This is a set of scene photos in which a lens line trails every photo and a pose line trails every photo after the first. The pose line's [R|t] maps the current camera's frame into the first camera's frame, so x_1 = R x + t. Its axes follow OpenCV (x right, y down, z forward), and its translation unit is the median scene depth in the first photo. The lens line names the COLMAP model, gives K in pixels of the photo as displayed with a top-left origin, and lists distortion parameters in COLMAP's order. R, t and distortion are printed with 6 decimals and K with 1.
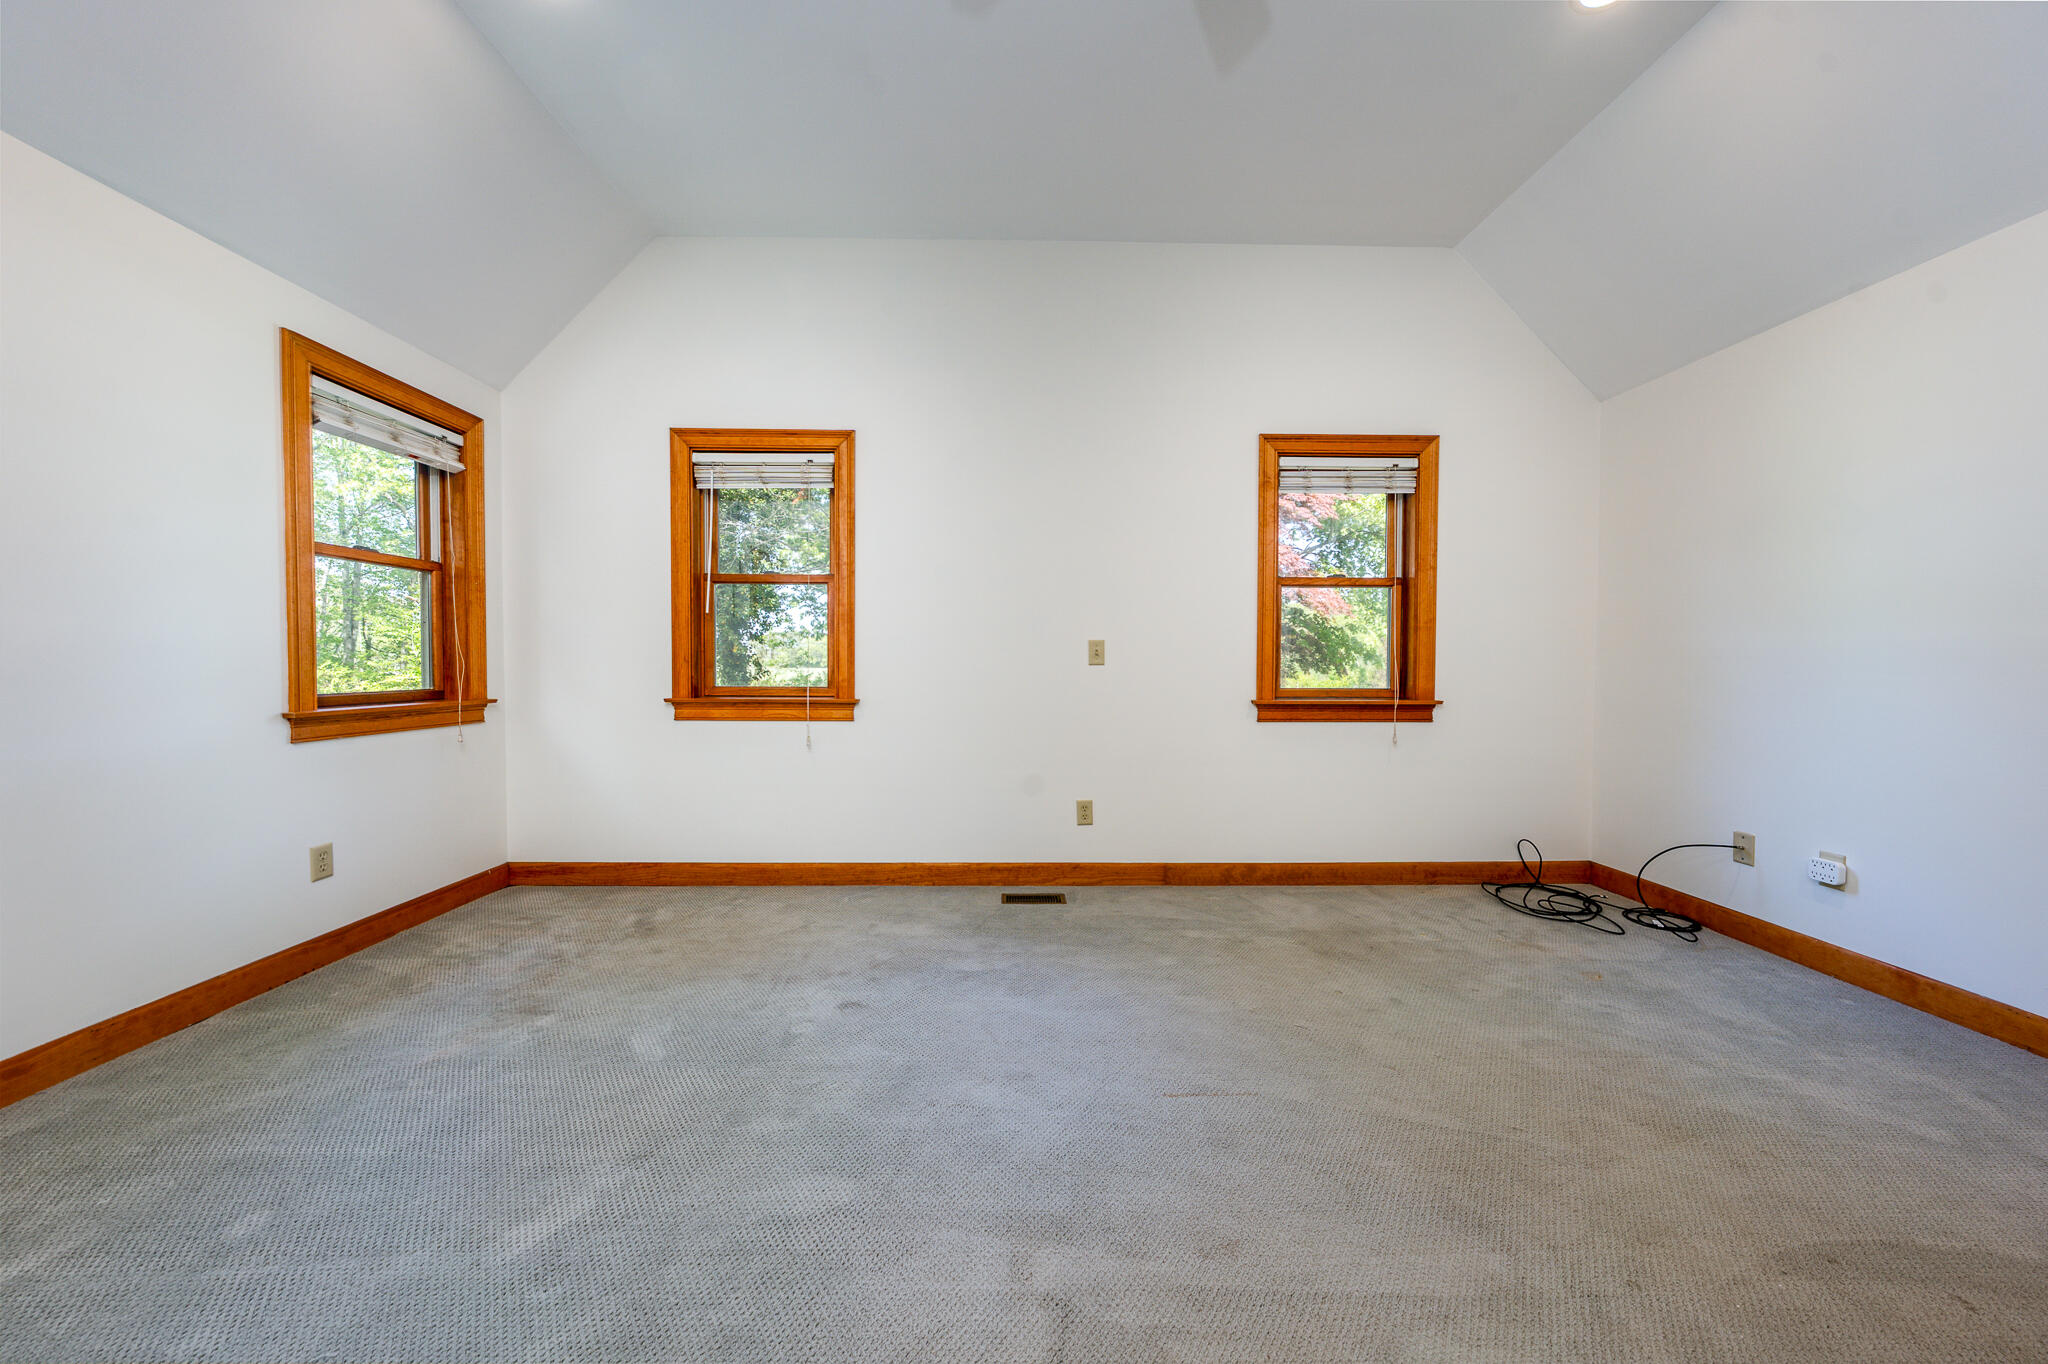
lens RADIAL K [[709.0, 0, 1027.8], [0, 709.0, 662.5], [0, 0, 1]] dist [-0.001493, 0.000047]
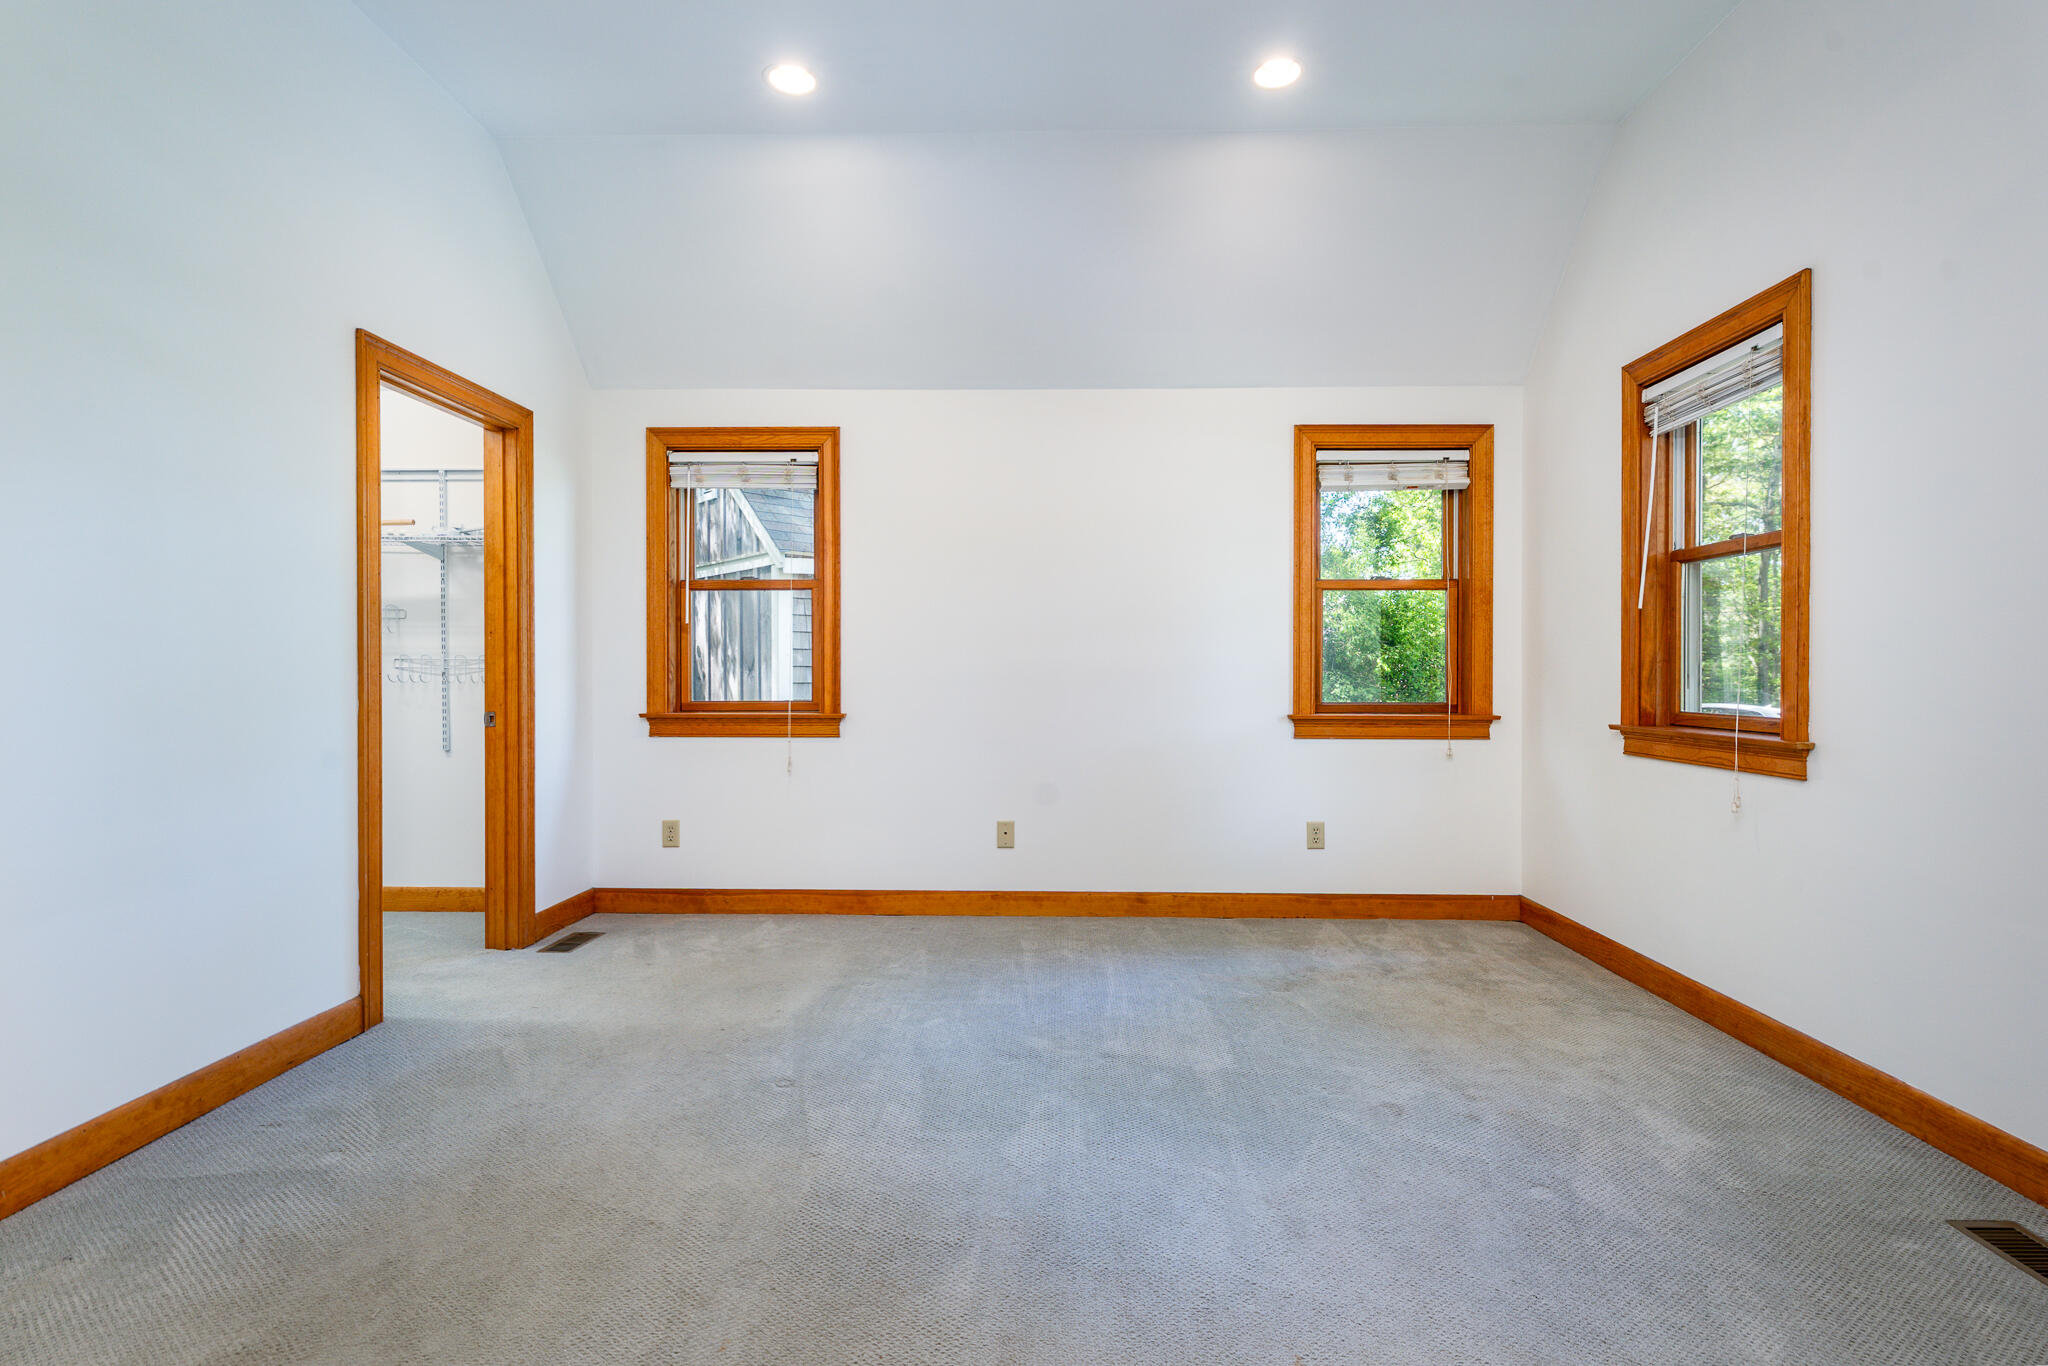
lens RADIAL K [[1008.2, 0, 1030.4], [0, 1008.2, 645.6], [0, 0, 1]] dist [-0.001359, -0.000114]
pose [[-0.063799, -0.030938, -0.997483, 0.673403], [-0.002553, 0.999521, -0.030838, 0.001232], [0.997960, 0.000579, -0.063847, 0.491396]]
